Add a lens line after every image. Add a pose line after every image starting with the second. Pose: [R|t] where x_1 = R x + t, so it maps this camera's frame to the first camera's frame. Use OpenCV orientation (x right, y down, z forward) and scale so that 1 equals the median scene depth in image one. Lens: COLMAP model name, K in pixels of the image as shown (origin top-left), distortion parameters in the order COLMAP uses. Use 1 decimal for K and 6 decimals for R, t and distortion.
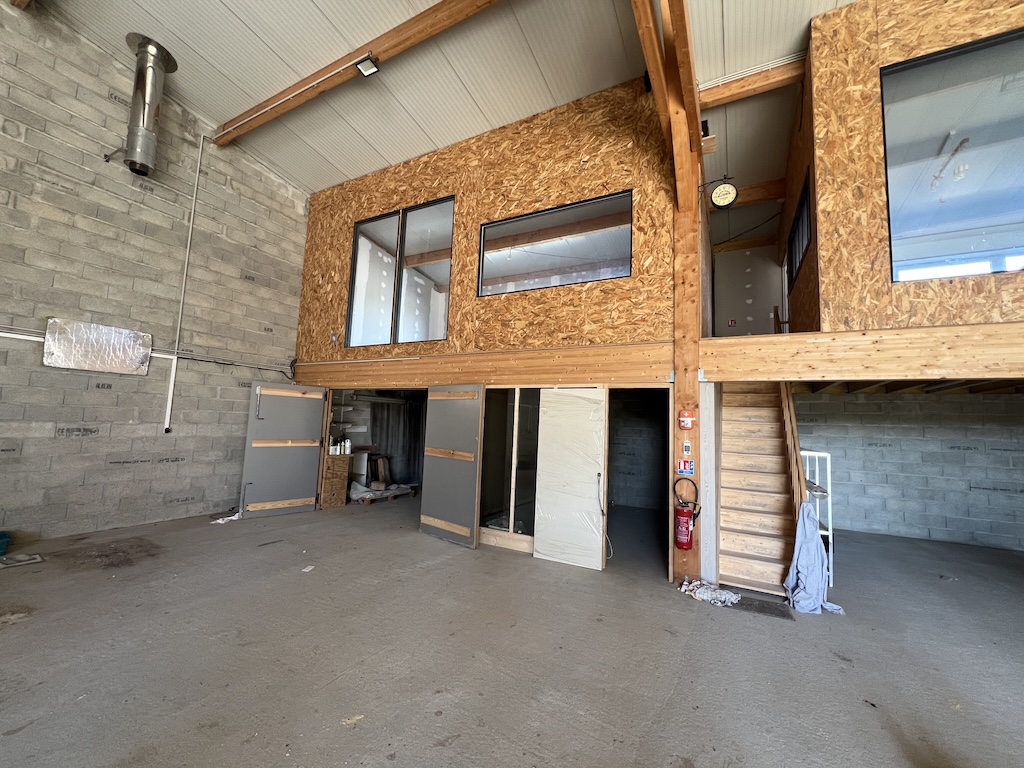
lens RADIAL K [[410.3, 0, 512.4], [0, 410.3, 384.8], [0, 0, 1]] dist [0.000080, -0.000251]
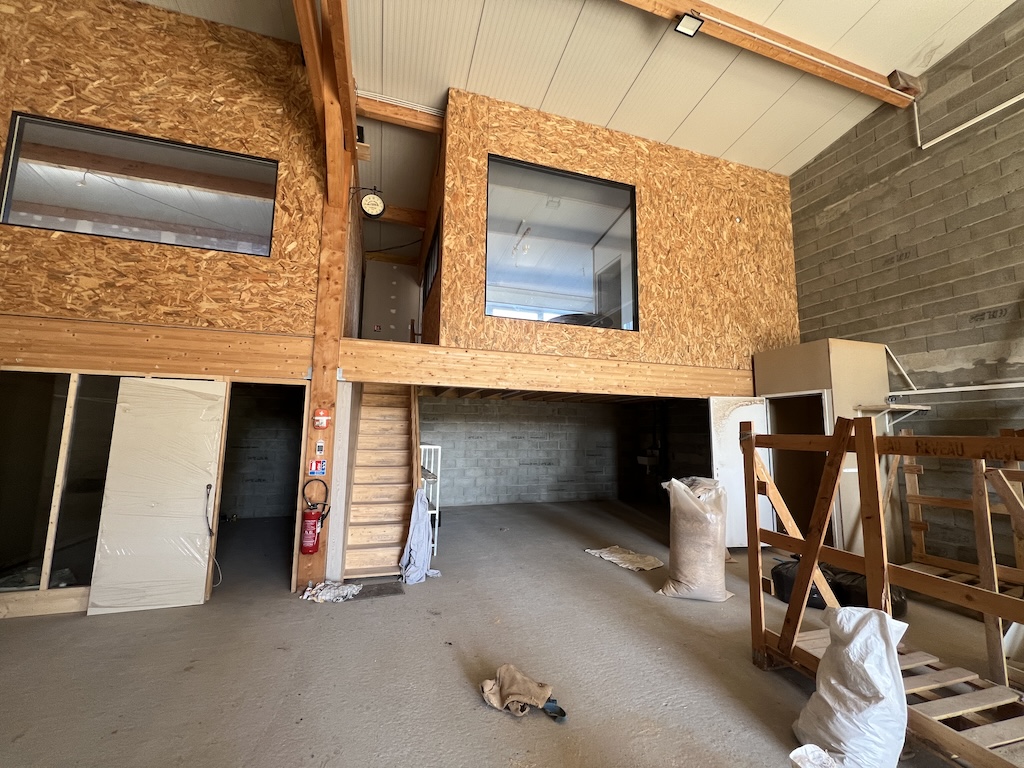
lens RADIAL K [[410.3, 0, 512.4], [0, 410.3, 384.8], [0, 0, 1]] dist [0.000080, -0.000251]
pose [[0.694745, 0.055286, 0.717128, 0.033374], [-0.055975, 0.998174, -0.022726, 0.001313], [-0.717075, -0.024352, 0.696571, 0.000444]]
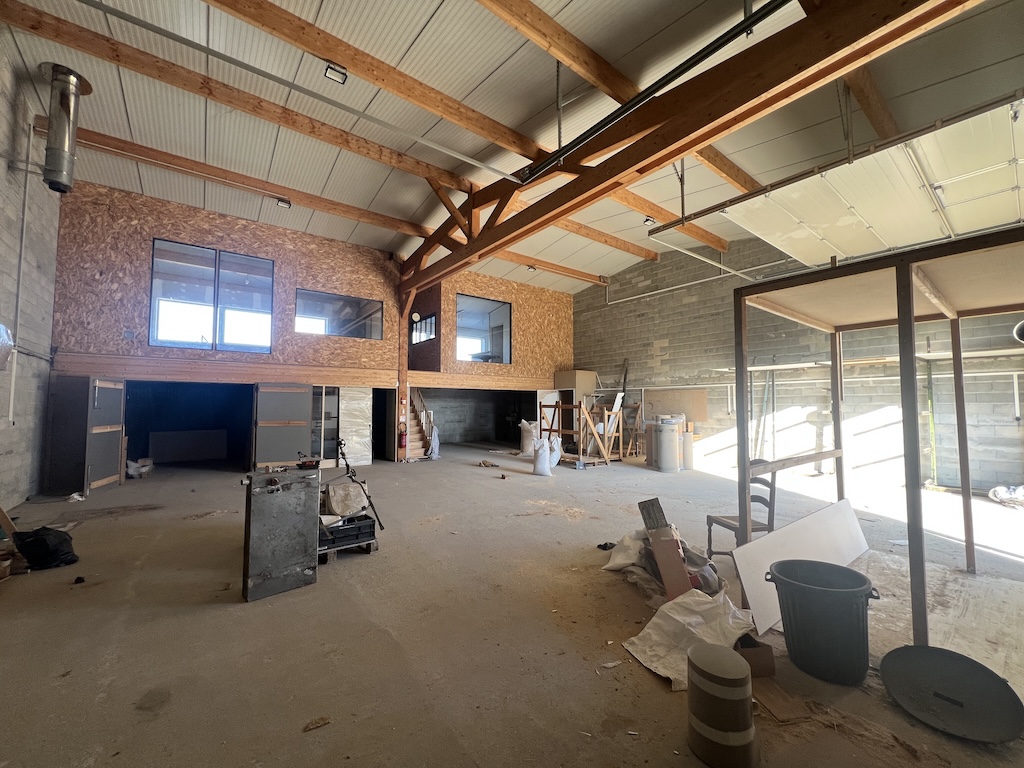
lens RADIAL K [[410.3, 0, 512.4], [0, 410.3, 384.8], [0, 0, 1]] dist [0.000080, -0.000251]
pose [[0.415205, 0.008121, 0.909691, -1.543115], [-0.072642, 0.997063, 0.024254, -0.122568], [-0.906823, -0.076152, 0.414576, -0.667784]]
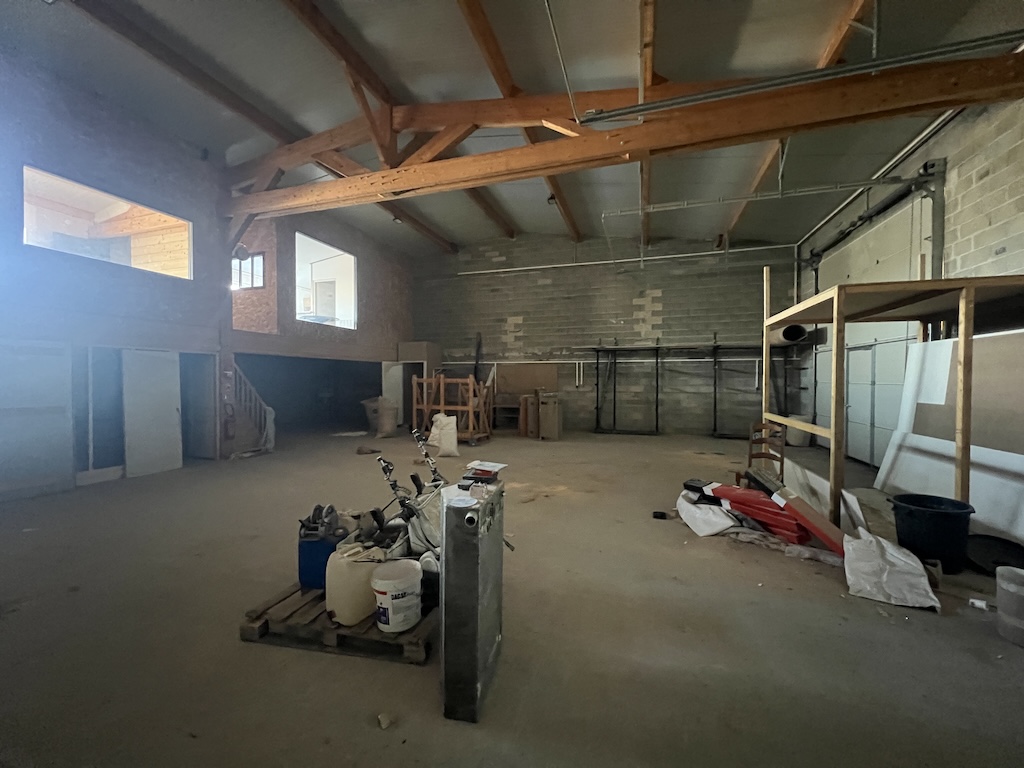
lens RADIAL K [[410.3, 0, 512.4], [0, 410.3, 384.8], [0, 0, 1]] dist [0.000080, -0.000251]
pose [[-0.184588, -0.053395, 0.981364, -1.485625], [-0.104862, 0.993893, 0.034353, -0.051245], [-0.977206, -0.096567, -0.189060, 0.086942]]
